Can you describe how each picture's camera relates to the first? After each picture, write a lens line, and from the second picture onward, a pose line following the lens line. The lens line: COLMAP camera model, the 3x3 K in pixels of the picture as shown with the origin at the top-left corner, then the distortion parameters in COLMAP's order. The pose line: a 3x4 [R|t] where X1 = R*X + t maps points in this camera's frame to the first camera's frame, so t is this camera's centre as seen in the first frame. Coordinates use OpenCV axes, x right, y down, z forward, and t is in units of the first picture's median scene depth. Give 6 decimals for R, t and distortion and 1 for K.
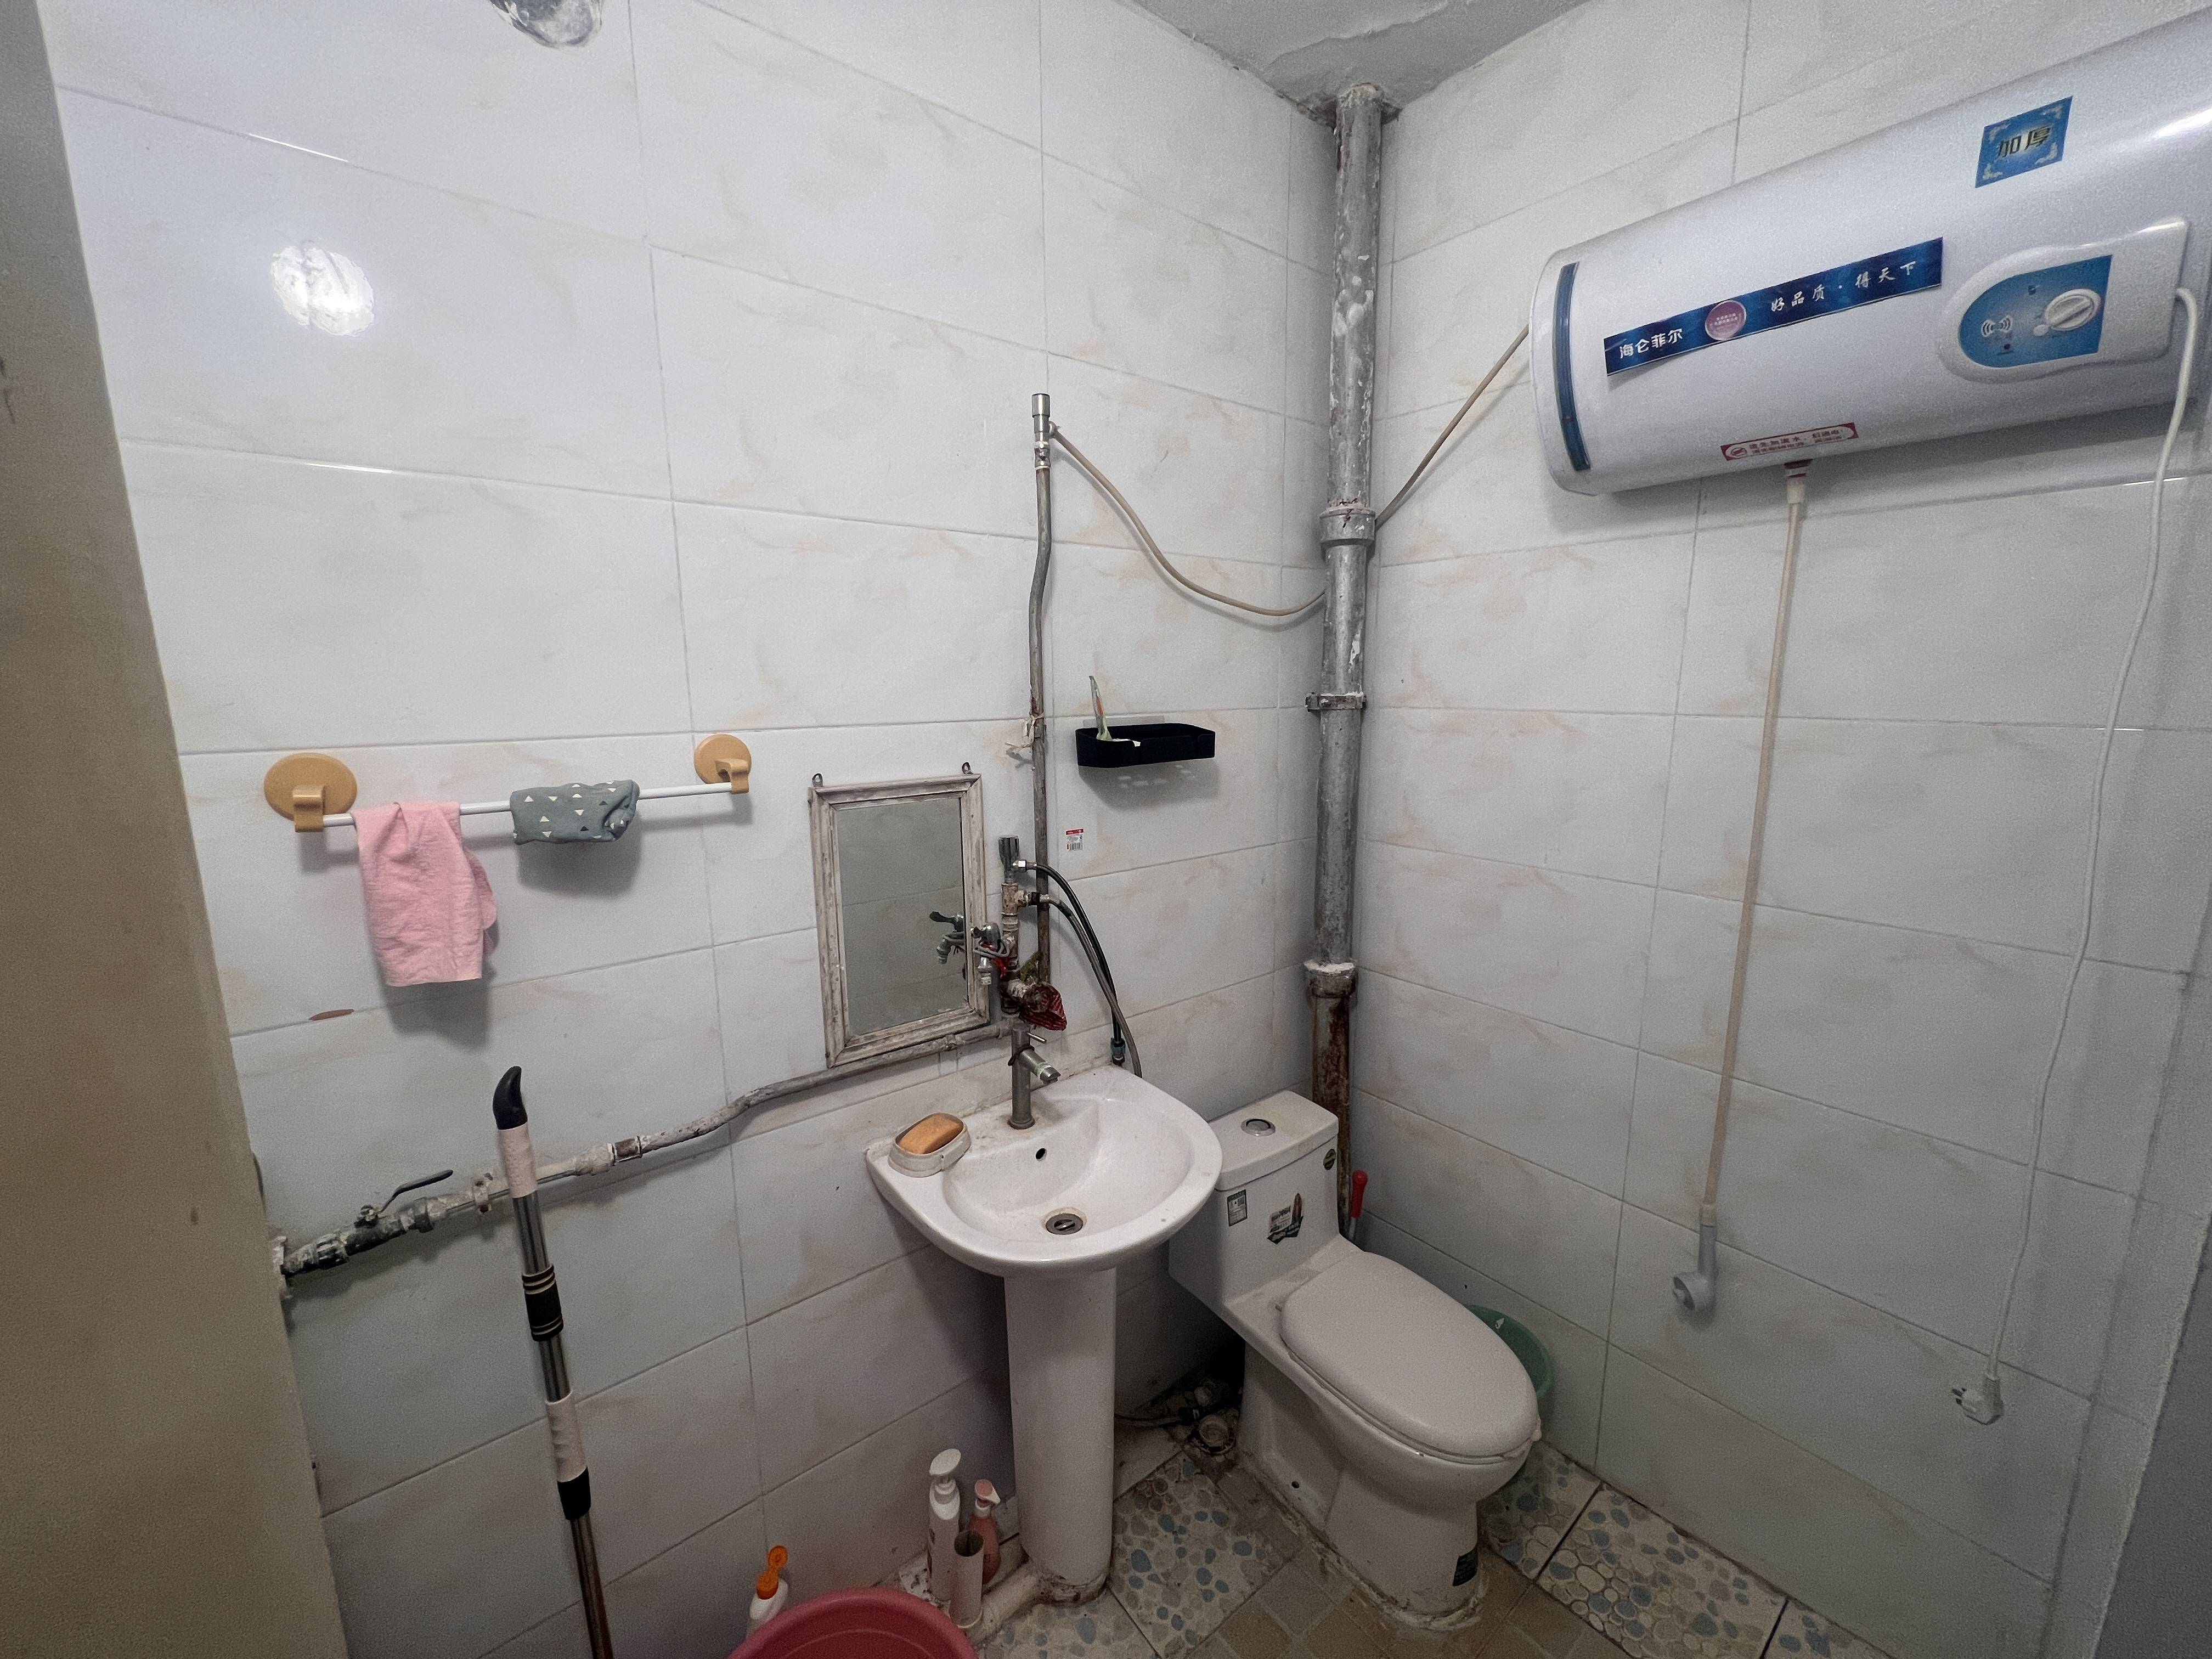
lens RADIAL K [[876.8, 0, 1108.7], [0, 876.8, 832.1], [0, 0, 1]] dist [-0.002991, -0.000004]
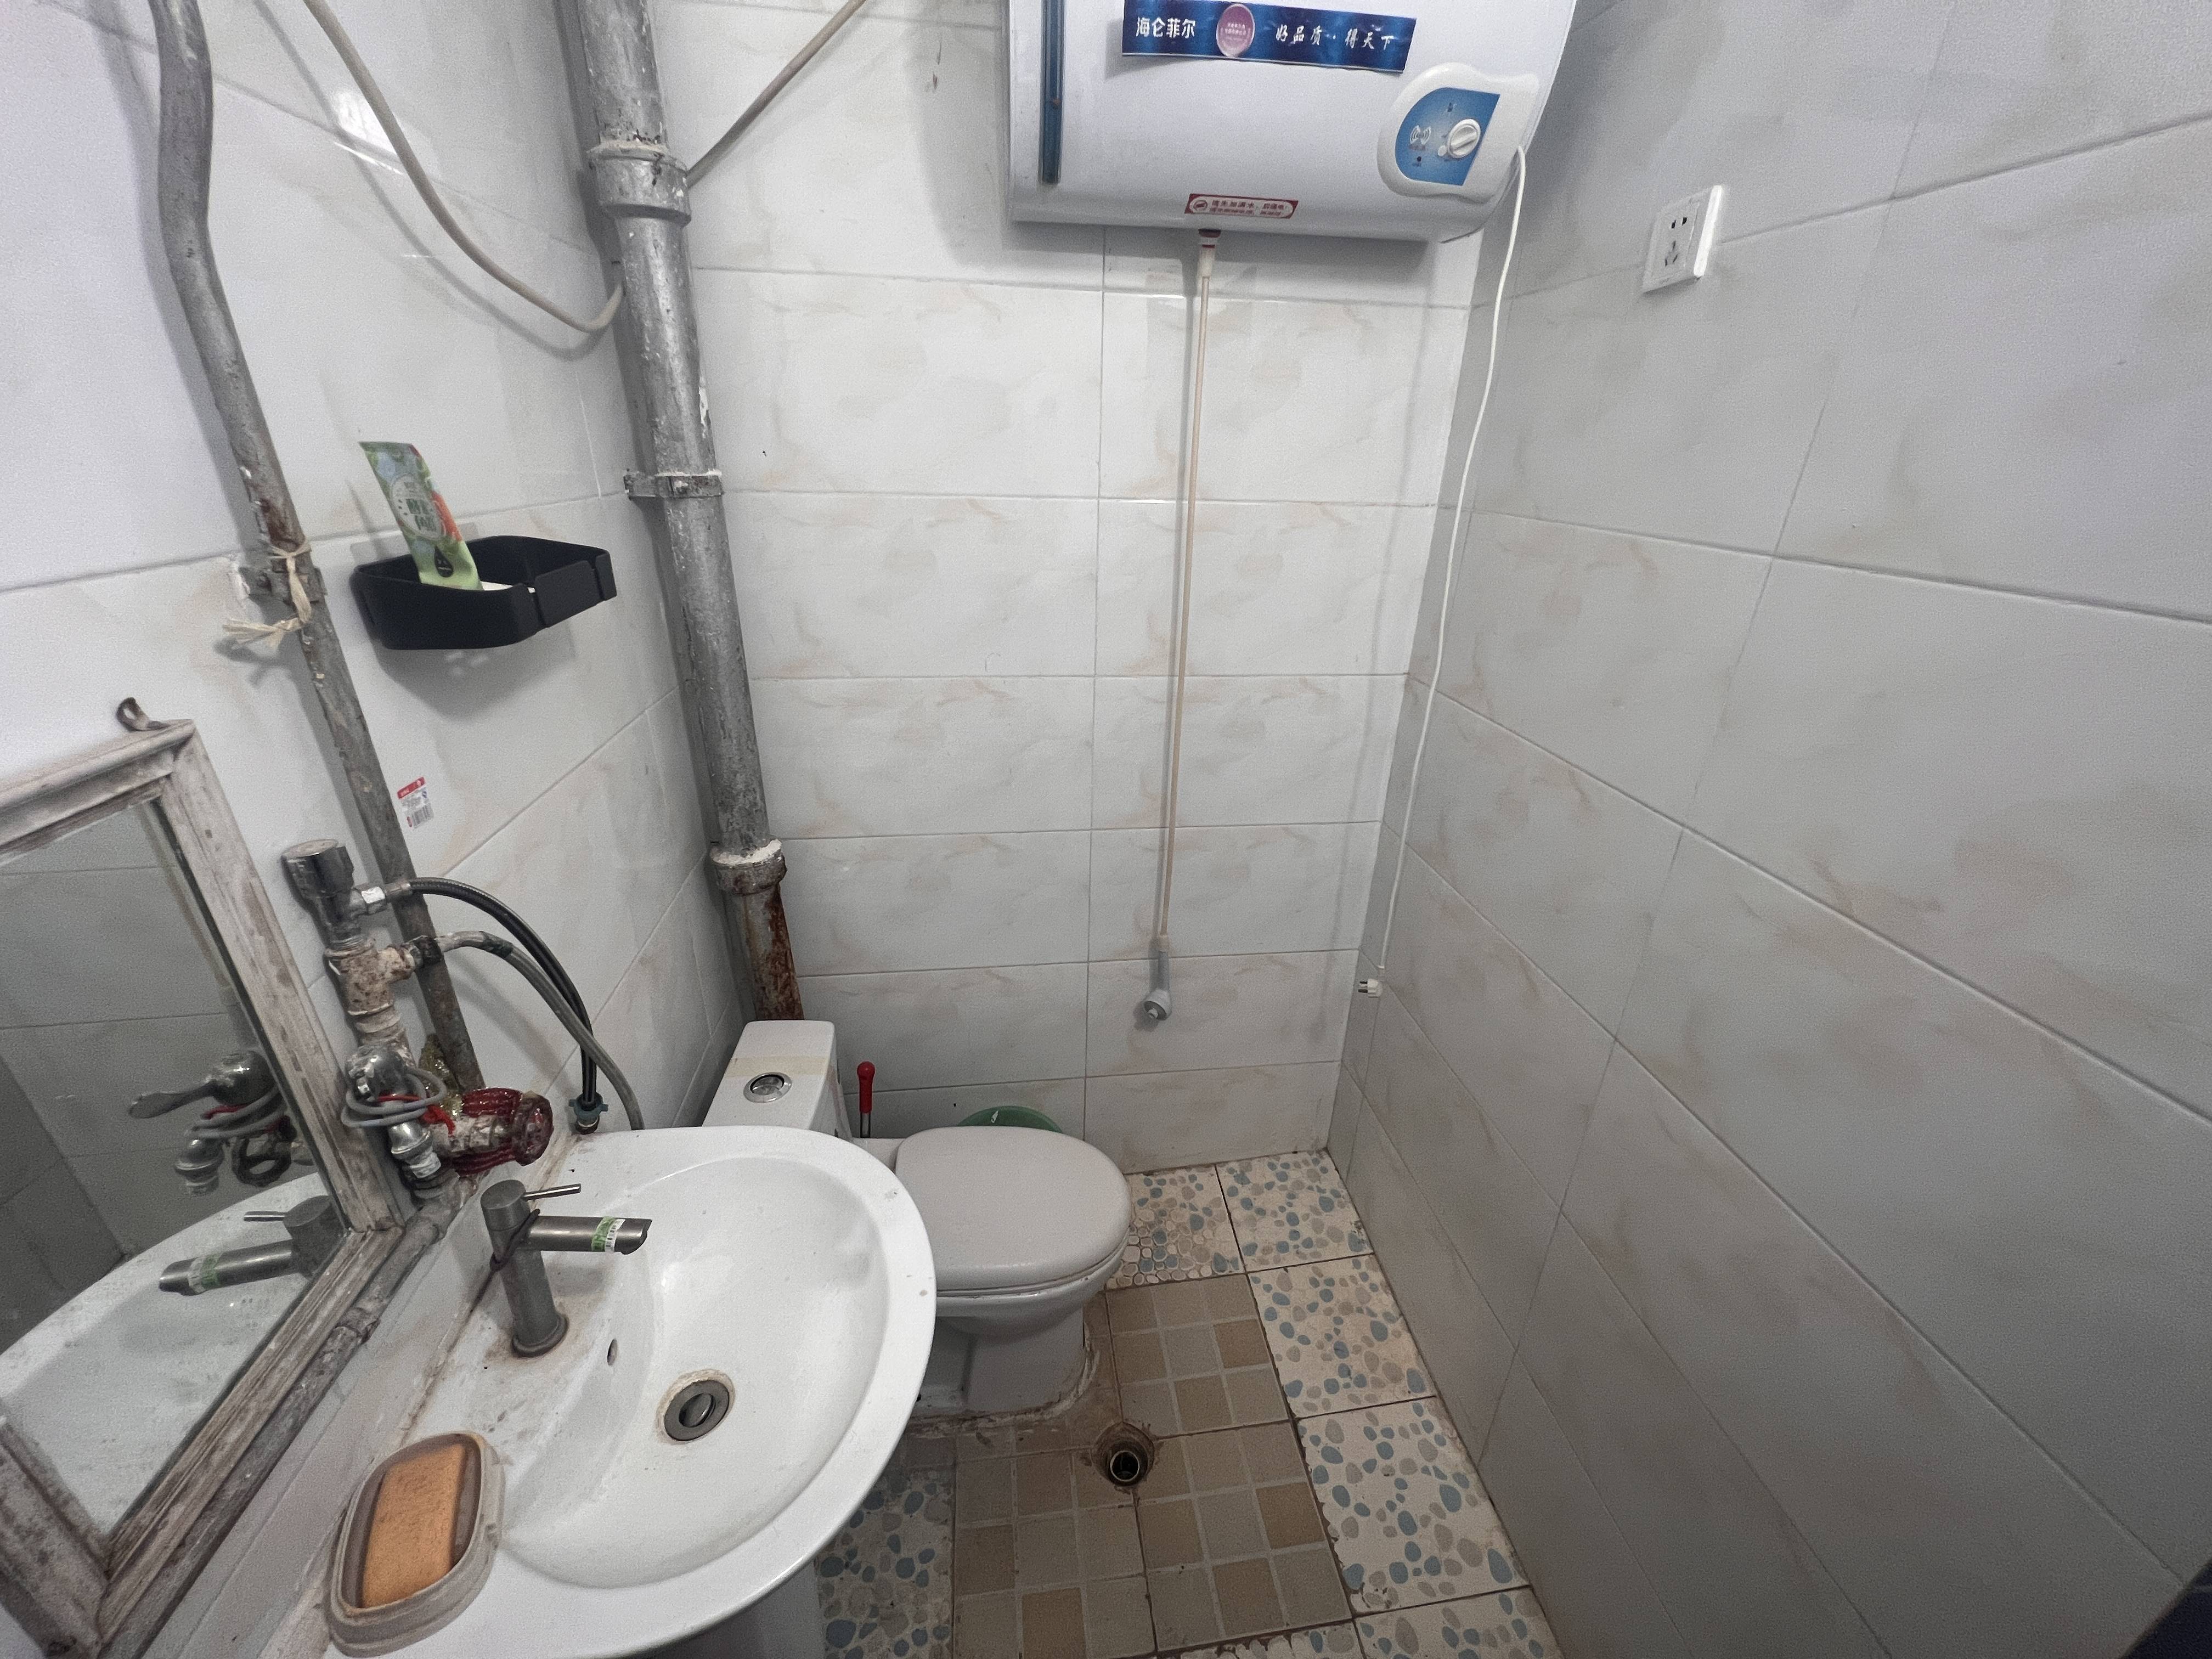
lens RADIAL K [[876.8, 0, 1109.3], [0, 876.8, 830.8], [0, 0, 1]] dist [-0.002991, -0.000004]
pose [[0.515560, -0.329661, 0.790899, -0.240639], [0.120778, 0.941771, 0.313816, -0.087200], [-0.848299, -0.066268, 0.525355, 0.439326]]
